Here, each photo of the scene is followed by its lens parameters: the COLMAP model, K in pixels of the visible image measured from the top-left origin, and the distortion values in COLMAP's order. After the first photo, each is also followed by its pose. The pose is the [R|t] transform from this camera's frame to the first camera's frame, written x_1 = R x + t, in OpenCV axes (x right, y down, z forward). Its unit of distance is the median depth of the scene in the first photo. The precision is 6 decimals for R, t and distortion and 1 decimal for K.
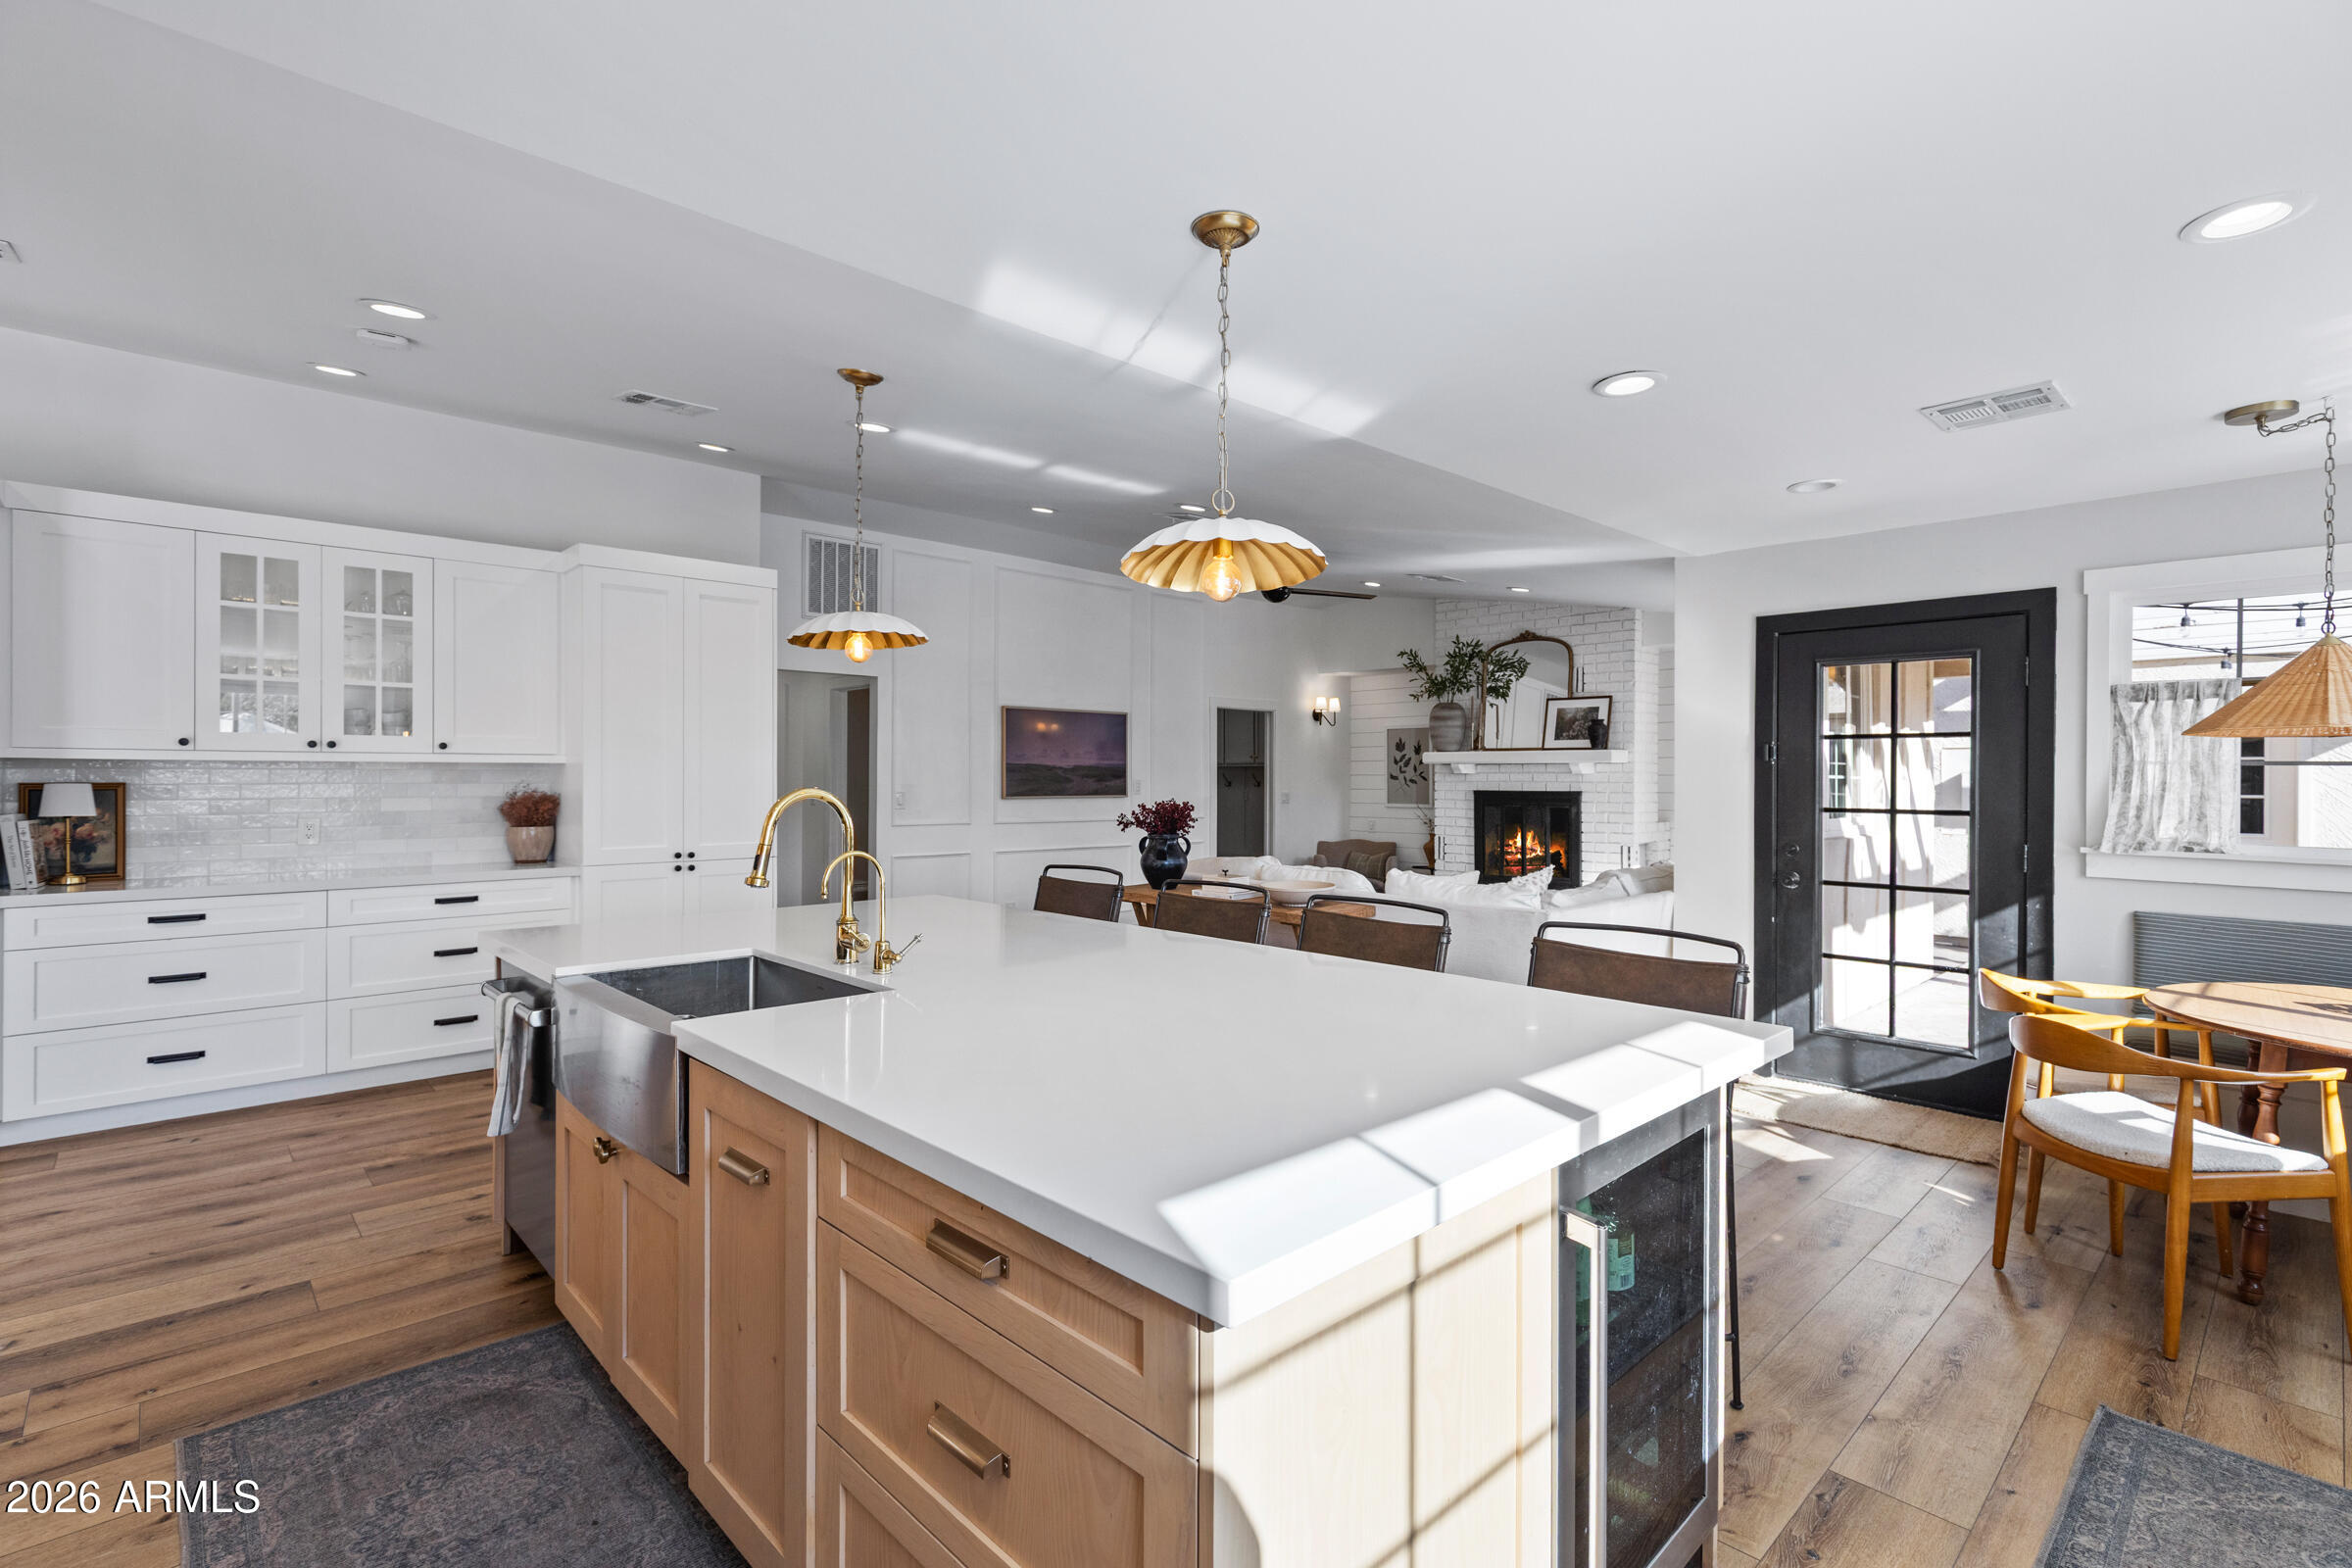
lens RADIAL K [[1086.6, 0, 1180.9], [0, 1086.6, 779.8], [0, 0, 1]] dist [0.008104, 0.000041]
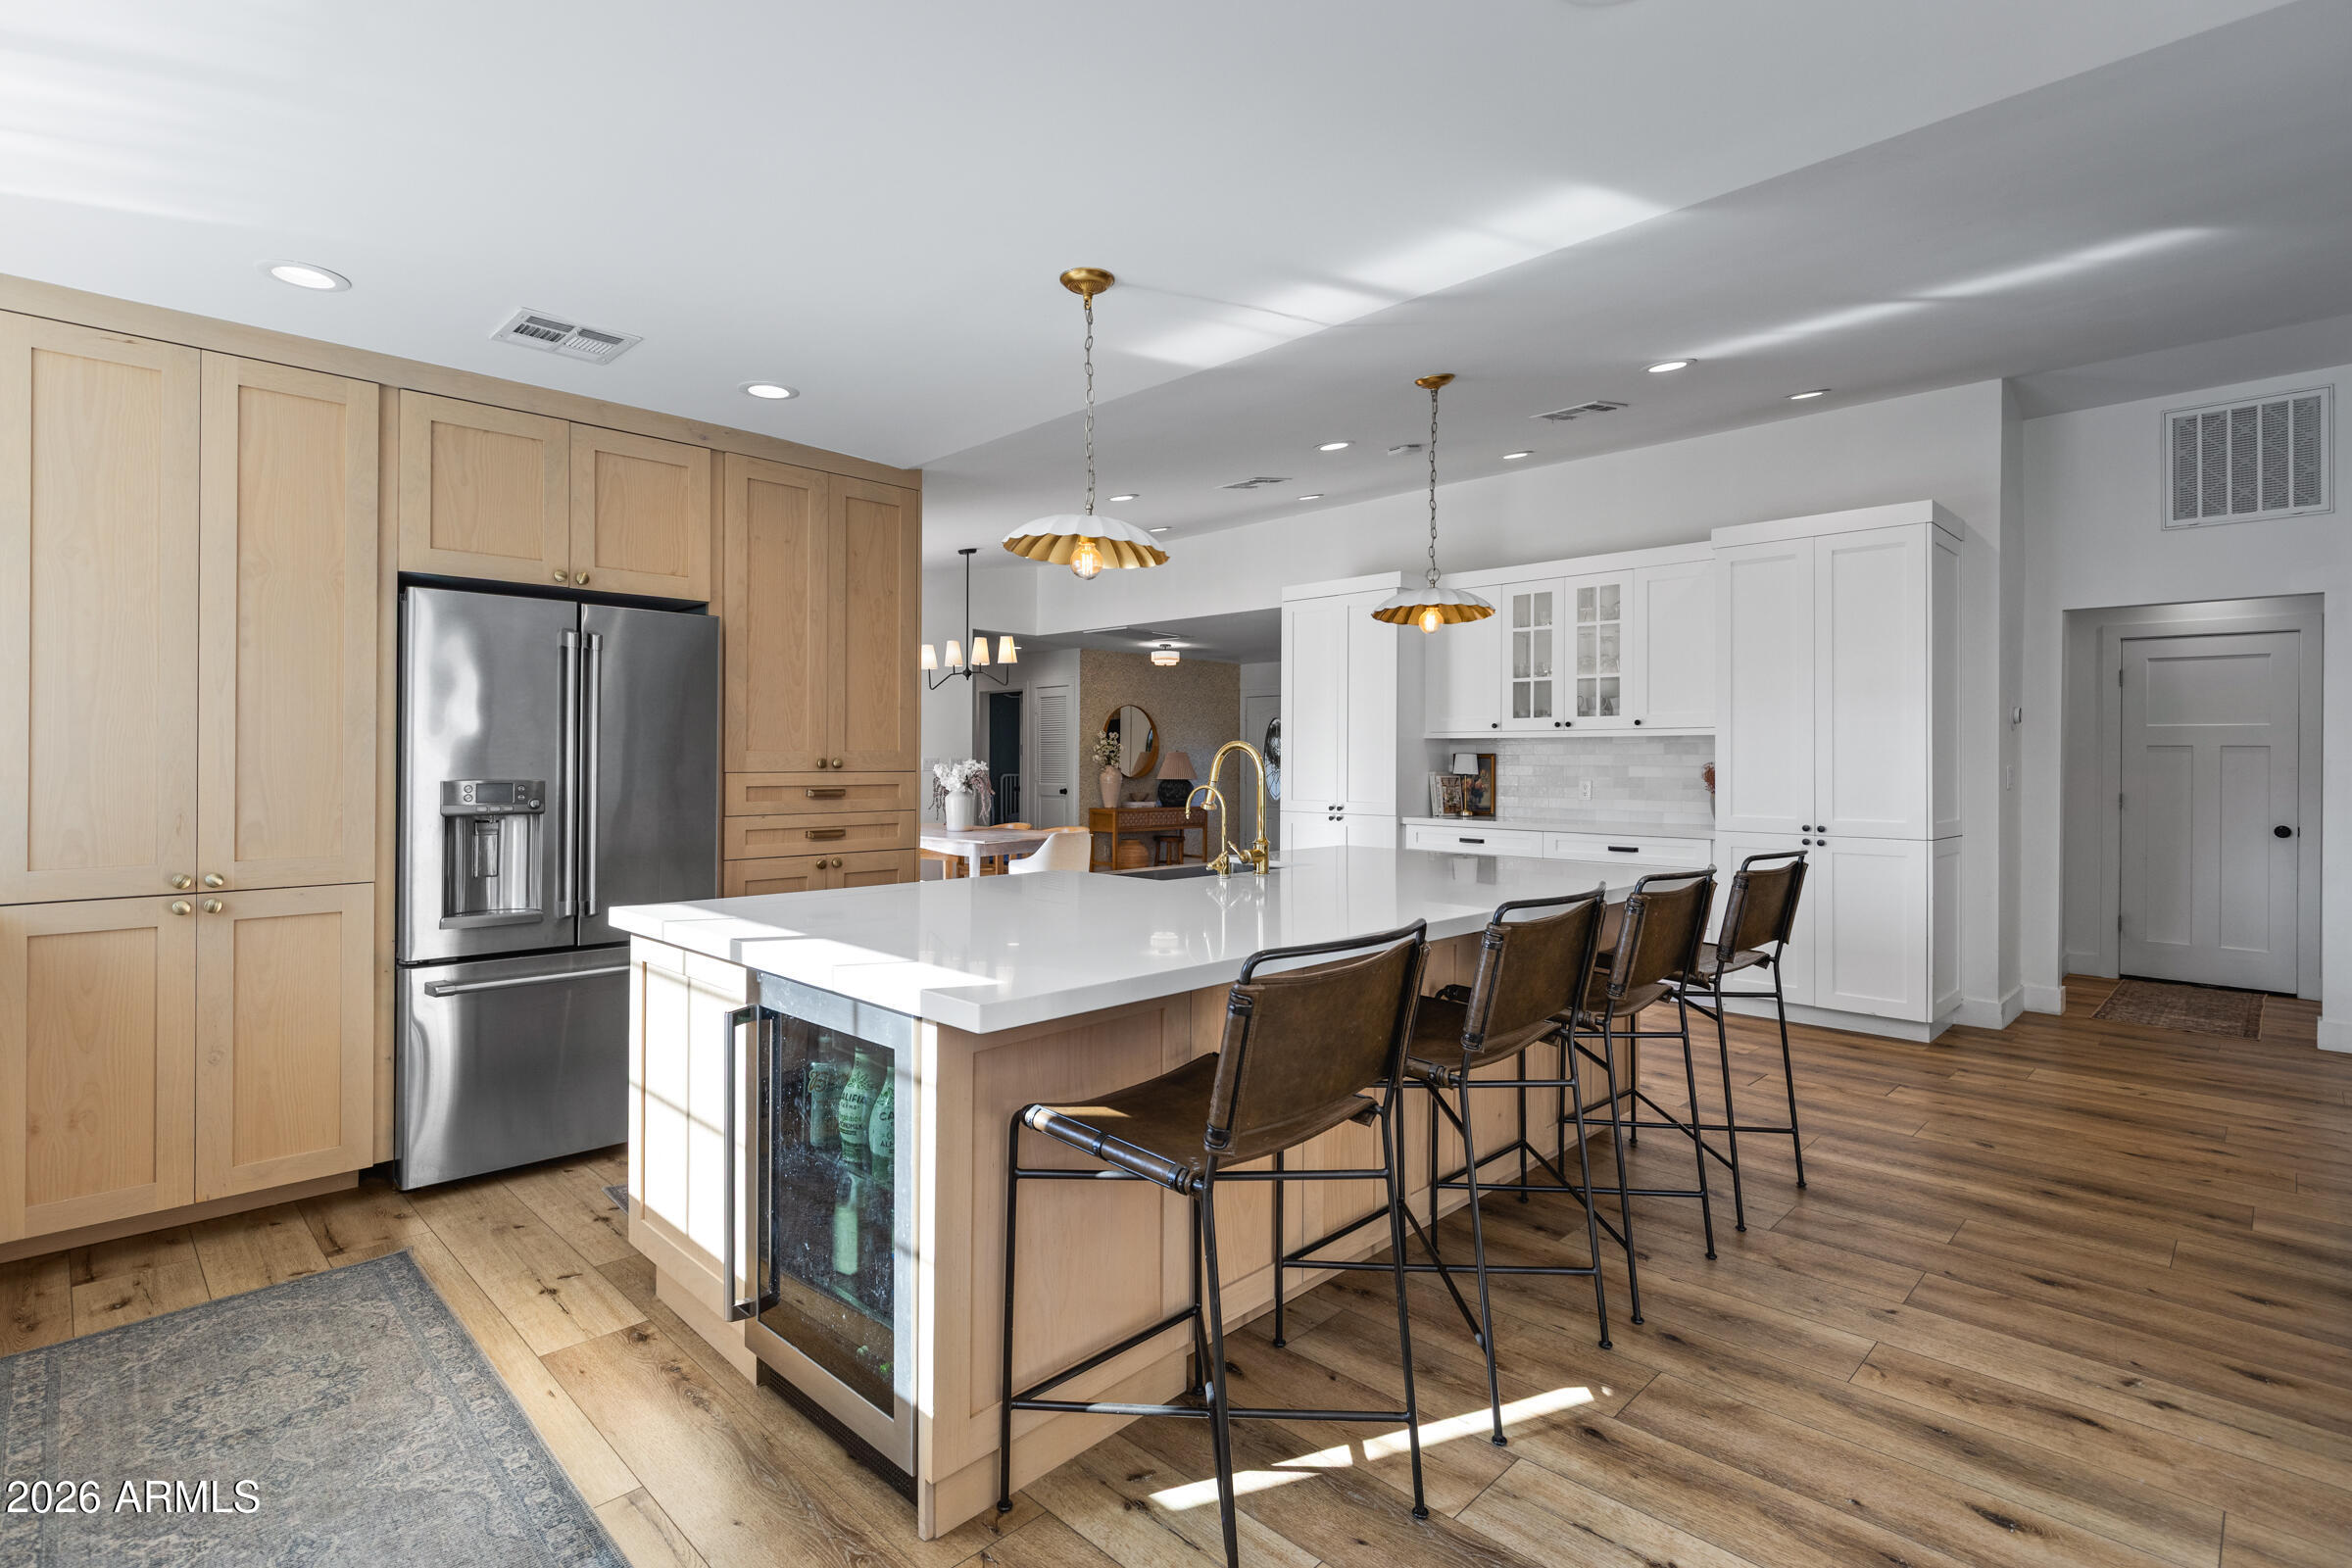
lens RADIAL K [[1123.5, 0, 1174.1], [0, 1123.5, 757.2], [0, 0, 1]] dist [0.000110, -0.000275]
pose [[0.031050, -0.005402, -0.999503, 0.336185], [-0.007805, 0.999954, -0.005647, 0.011187], [0.999487, 0.007976, 0.031006, 0.274344]]
